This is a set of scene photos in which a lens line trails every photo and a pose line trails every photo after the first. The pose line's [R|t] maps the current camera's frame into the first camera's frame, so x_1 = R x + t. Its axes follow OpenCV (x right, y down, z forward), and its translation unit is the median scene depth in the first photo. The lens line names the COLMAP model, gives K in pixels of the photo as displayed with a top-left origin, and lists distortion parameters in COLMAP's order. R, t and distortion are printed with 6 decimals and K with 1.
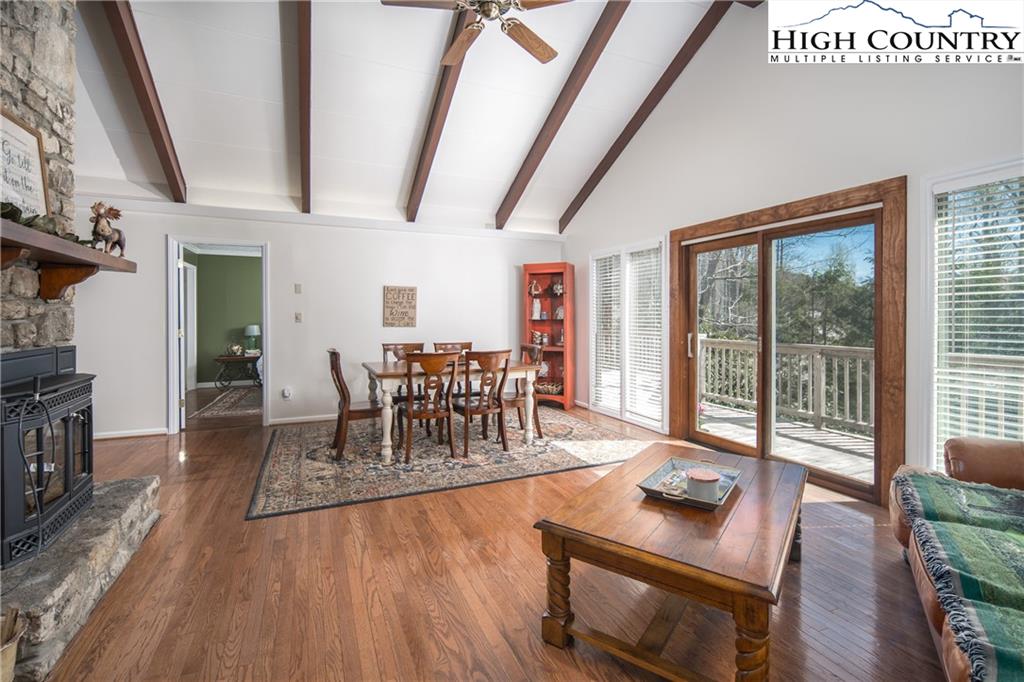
lens RADIAL K [[450.9, 0, 513.1], [0, 450.9, 322.3], [0, 0, 1]] dist [0.001461, -0.000152]
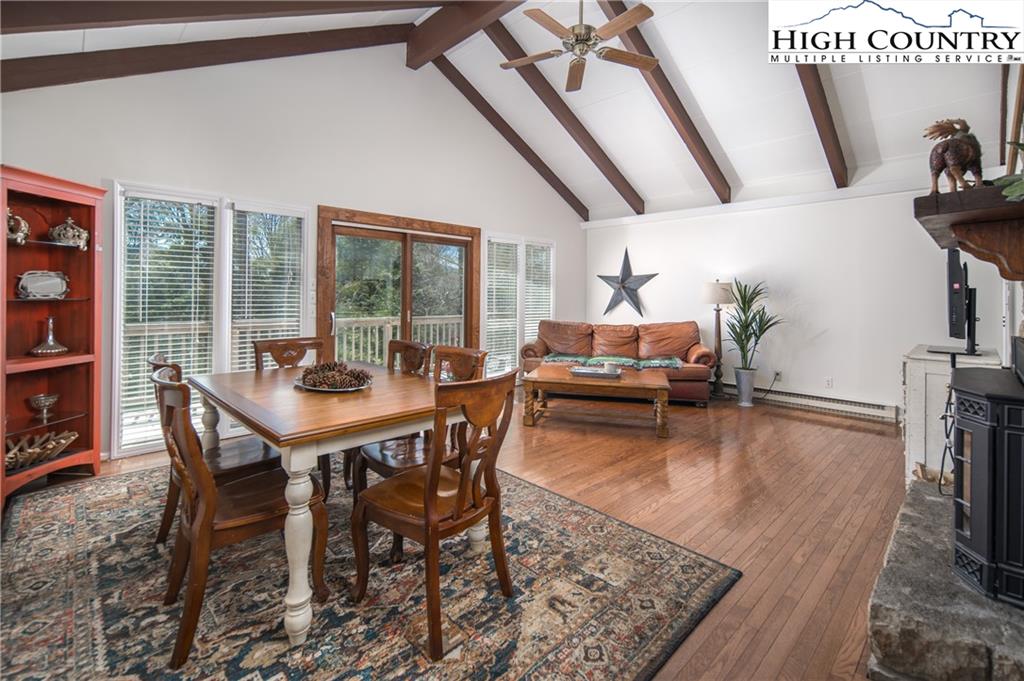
lens RADIAL K [[450.8, 0, 514.8], [0, 450.8, 294.5], [0, 0, 1]] dist [-0.002464, -0.000266]
pose [[-0.335229, 0.006268, 0.942116, -0.601894], [0.009002, 0.999954, -0.003450, -0.007114], [-0.942094, 0.007324, -0.335270, 0.825344]]
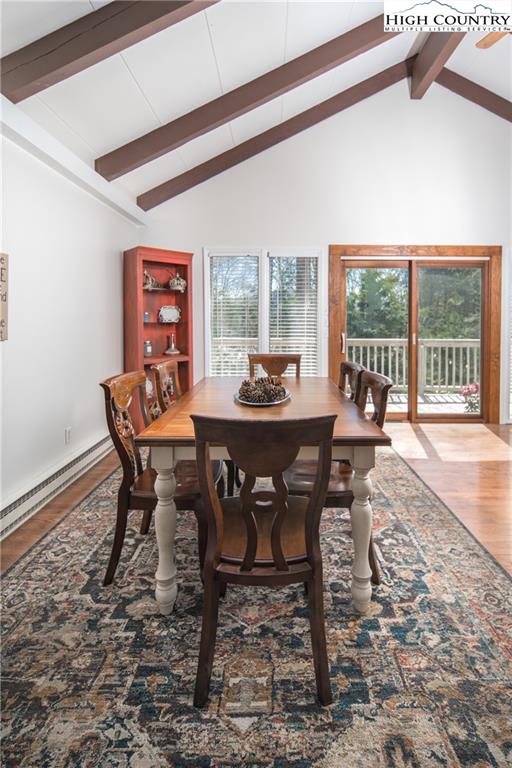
lens RADIAL K [[365.1, 0, 274.9], [0, 365.1, 326.1], [0, 0, 1]] dist [0.003861, -0.004408]
pose [[0.408349, -0.011379, 0.912755, -0.494153], [0.009313, 0.999922, 0.008299, -0.004759], [-0.912779, 0.005111, 0.408423, 0.664098]]
